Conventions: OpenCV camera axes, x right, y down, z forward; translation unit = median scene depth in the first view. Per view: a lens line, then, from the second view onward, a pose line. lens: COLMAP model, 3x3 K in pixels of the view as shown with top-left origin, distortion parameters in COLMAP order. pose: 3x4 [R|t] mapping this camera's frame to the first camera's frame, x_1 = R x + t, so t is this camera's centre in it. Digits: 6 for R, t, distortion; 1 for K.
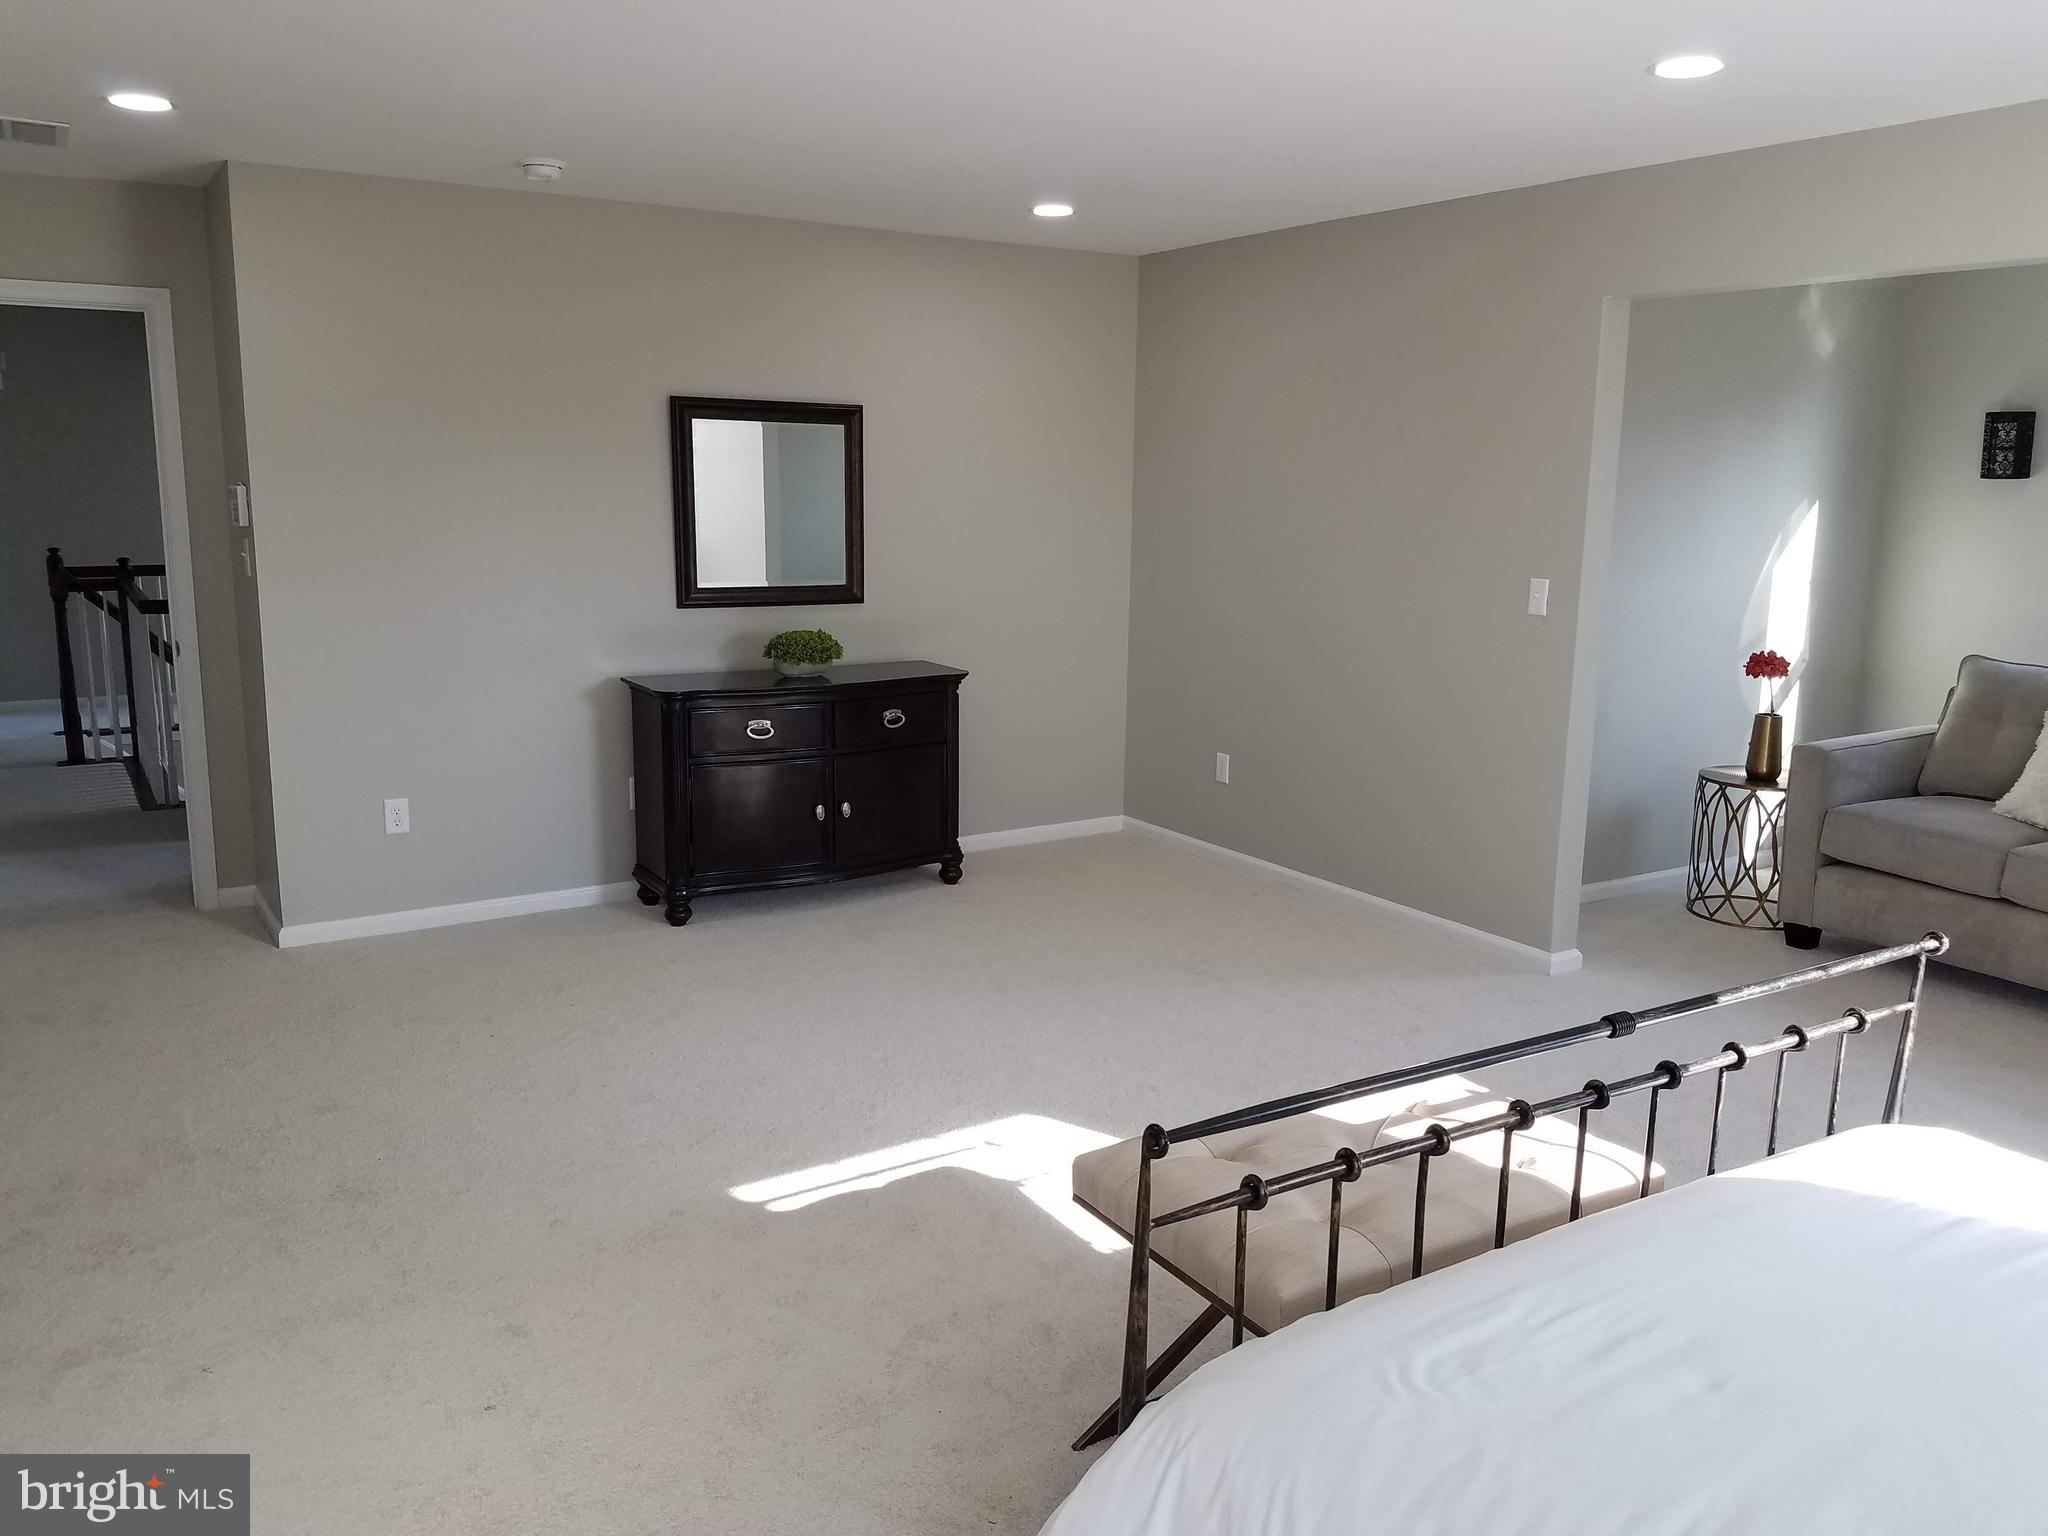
lens RADIAL K [[1623.3, 0, 1023.8], [0, 1623.3, 768.0], [0, 0, 1]] dist [0.093940, -0.090946]
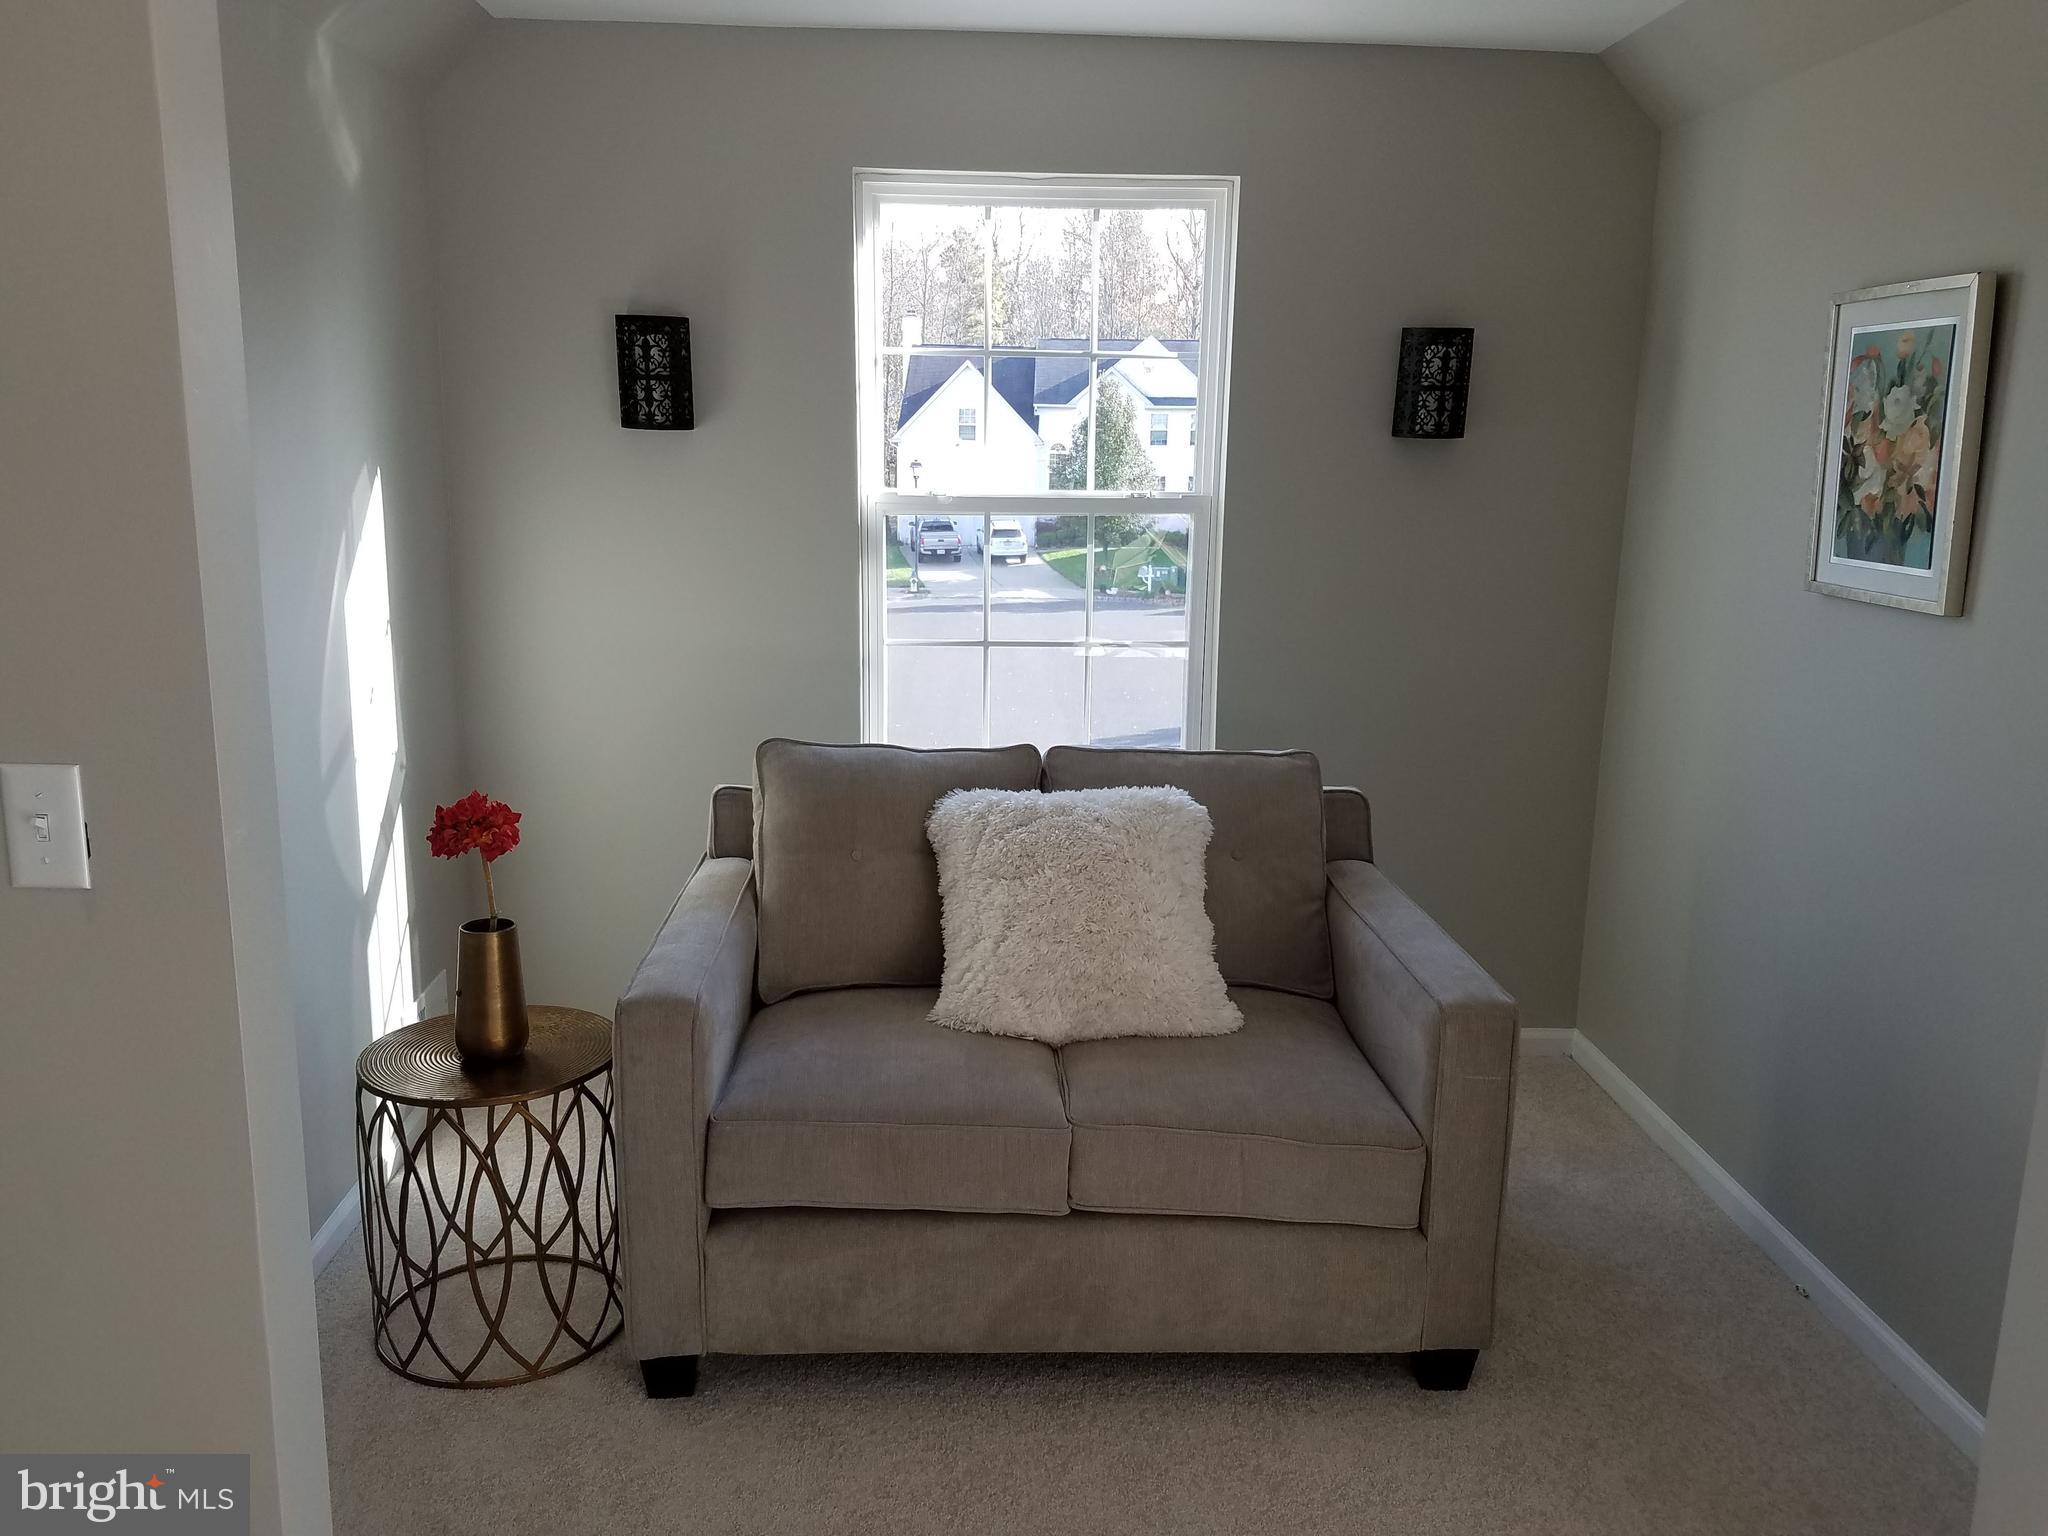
lens RADIAL K [[1623.3, 0, 1020.8], [0, 1623.3, 762.7], [0, 0, 1]] dist [0.093940, -0.090946]
pose [[0.501373, -0.176216, 0.847097, 0.135393], [0.158640, 0.981166, 0.110210, -0.103888], [-0.850564, 0.079127, 0.519885, 0.611047]]
